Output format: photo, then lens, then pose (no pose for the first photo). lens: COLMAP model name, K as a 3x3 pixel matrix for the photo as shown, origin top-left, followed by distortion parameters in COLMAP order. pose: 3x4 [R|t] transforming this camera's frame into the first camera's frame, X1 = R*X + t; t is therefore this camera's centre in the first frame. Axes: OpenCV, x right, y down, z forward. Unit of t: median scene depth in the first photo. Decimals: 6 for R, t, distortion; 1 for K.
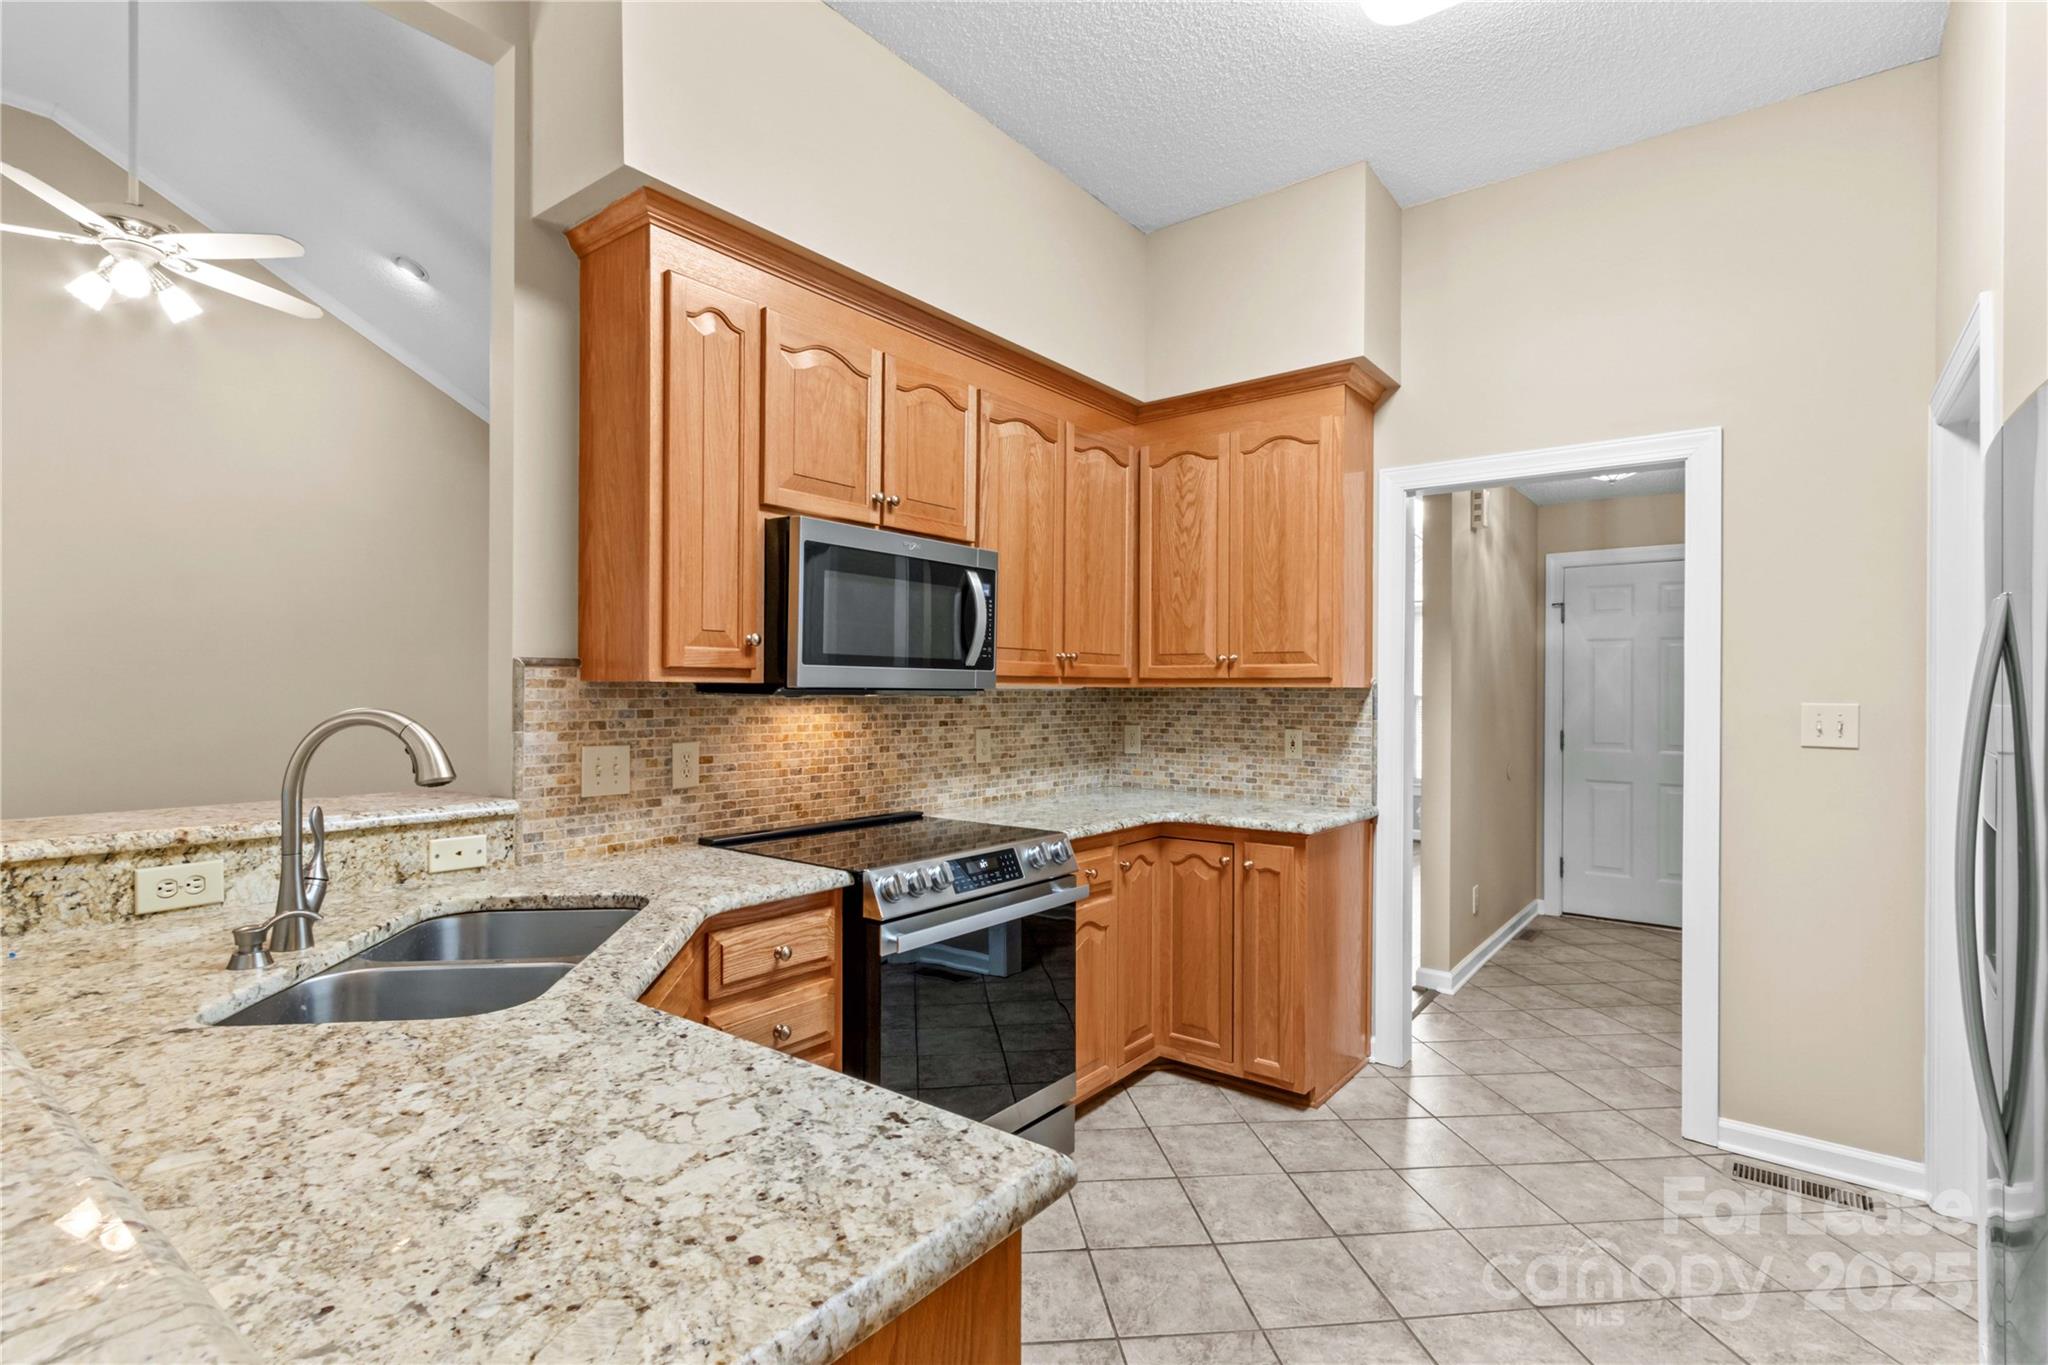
lens RADIAL K [[962.2, 0, 1019.5], [0, 962.2, 692.8], [0, 0, 1]] dist [0.004454, -0.000857]
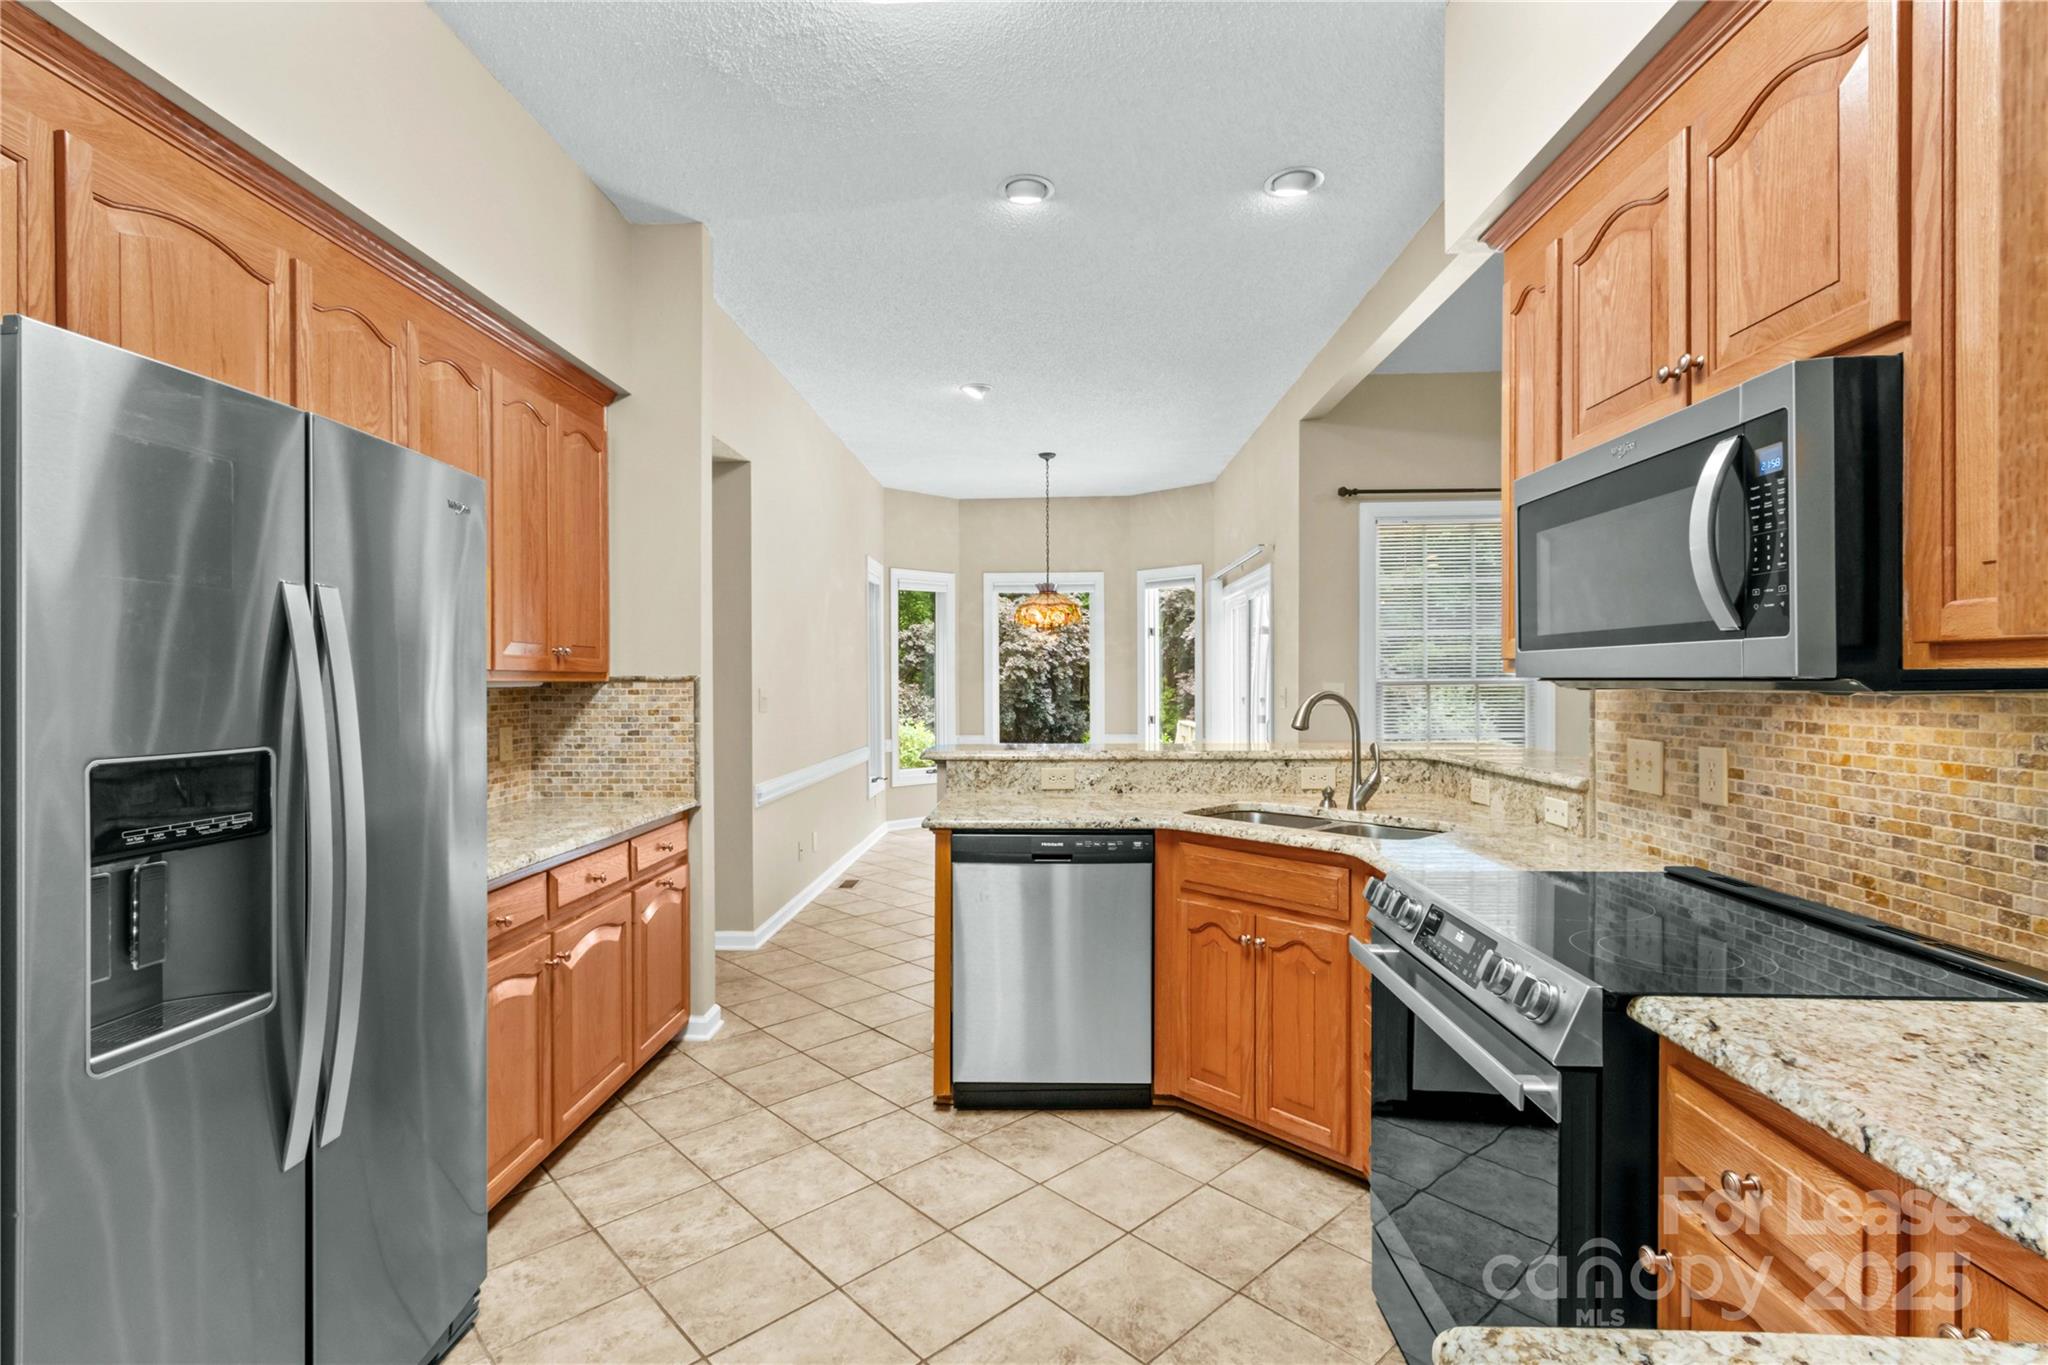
lens RADIAL K [[956.5, 0, 1006.2], [0, 956.5, 689.2], [0, 0, 1]] dist [0.000784, -0.001262]
pose [[-0.818763, 0.003170, -0.574124, 0.570843], [-0.002191, 0.999960, 0.008646, -0.001939], [0.574128, 0.008337, -0.818723, 1.275738]]
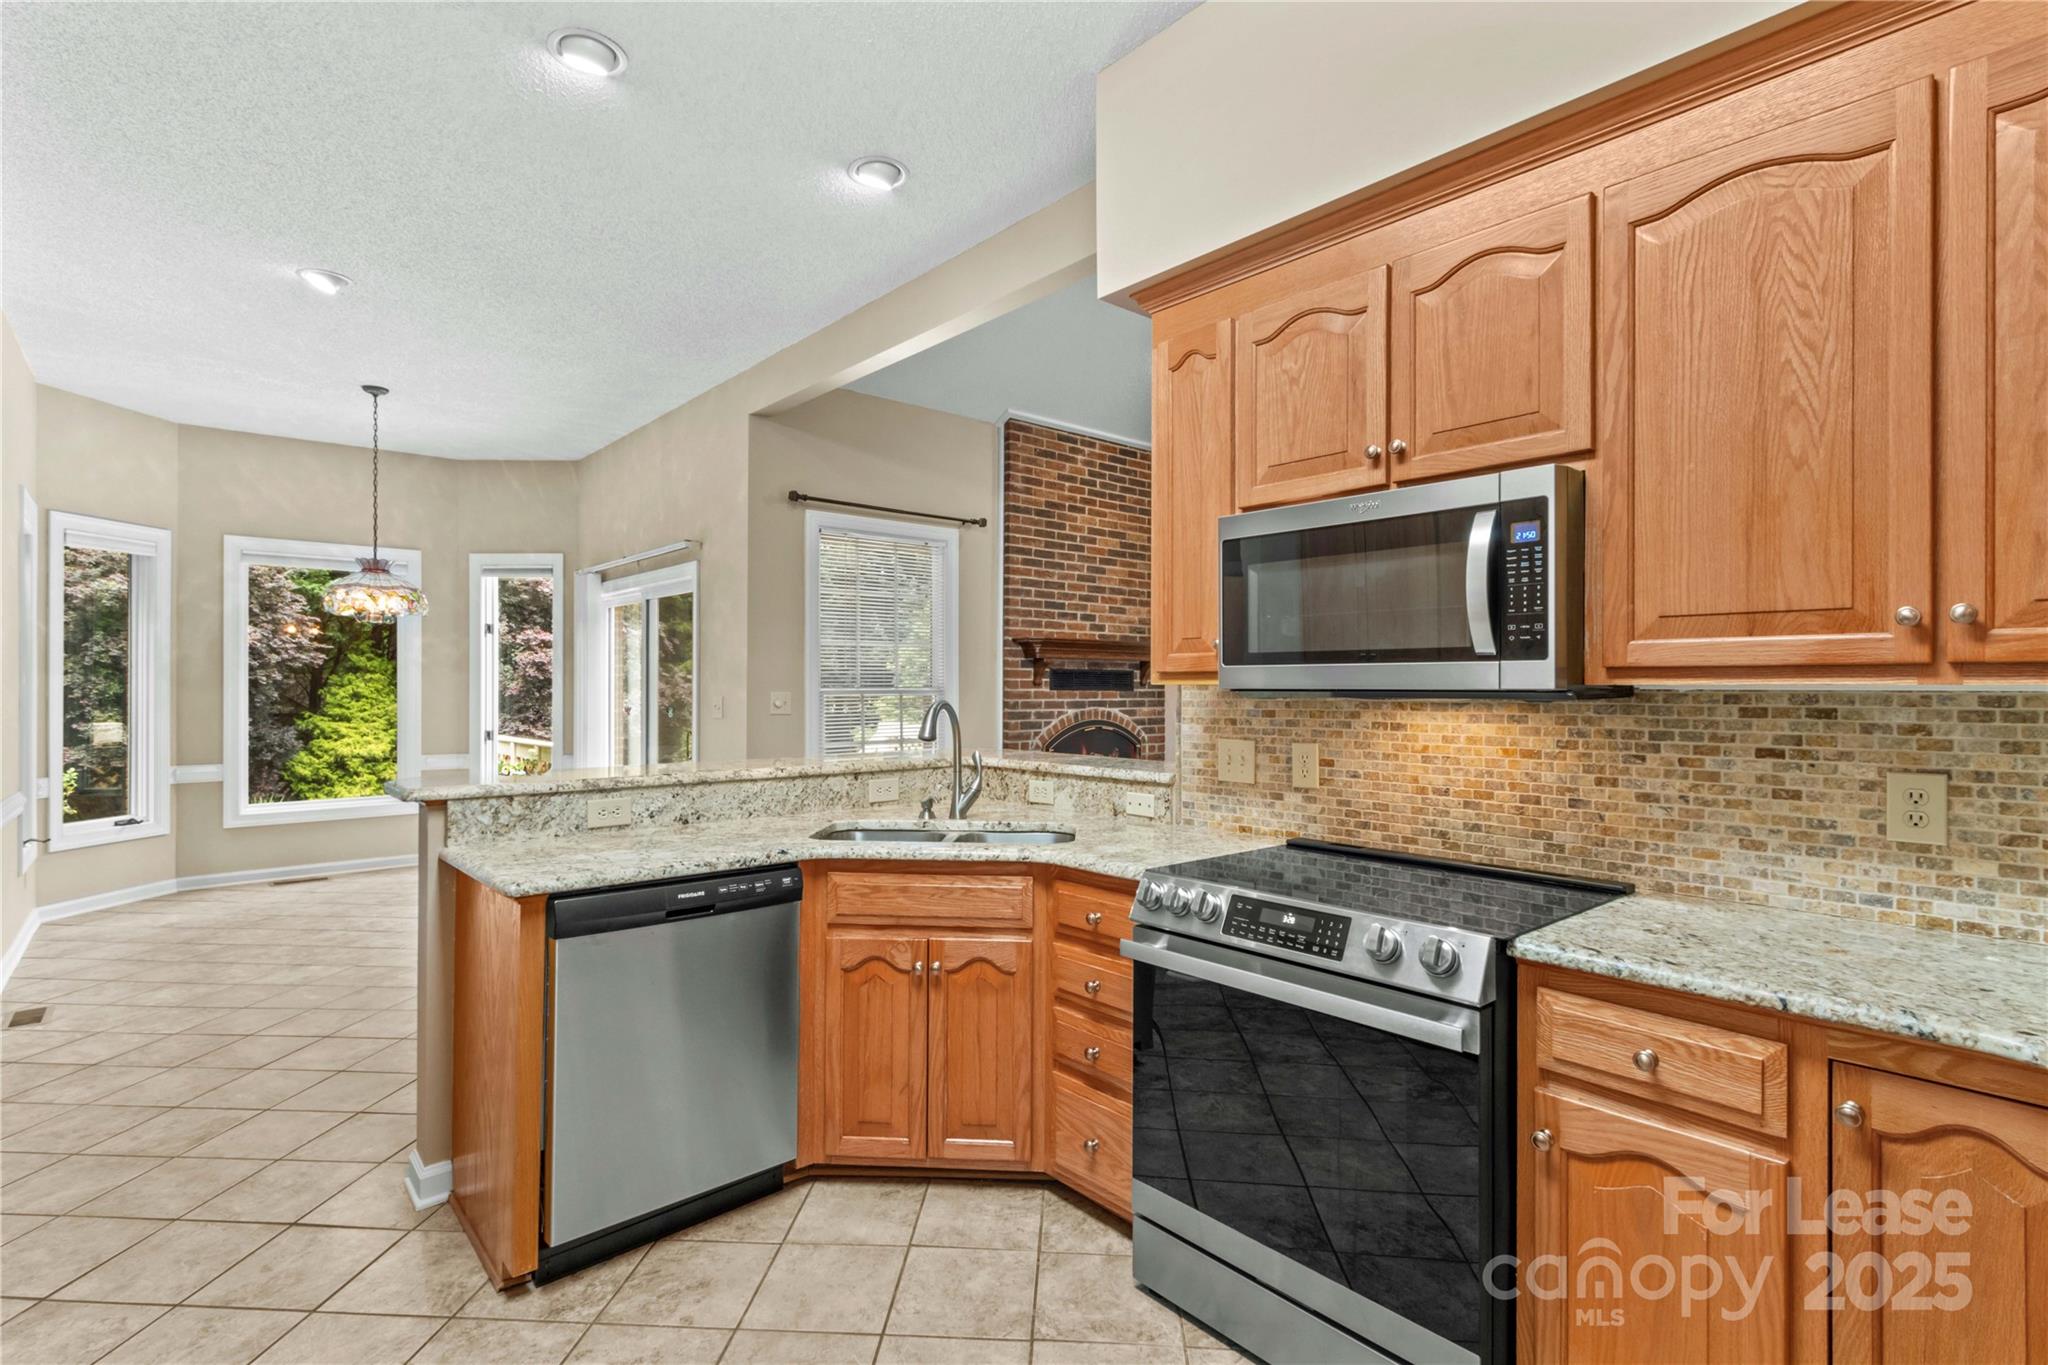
lens RADIAL K [[976.6, 0, 1021.4], [0, 976.6, 686.8], [0, 0, 1]] dist [0.002308, 0.000393]
pose [[-0.187236, -0.007749, -0.982284, 0.713379], [-0.006515, 0.999957, -0.006647, 0.000215], [0.982293, 0.005155, -0.187278, 0.872534]]
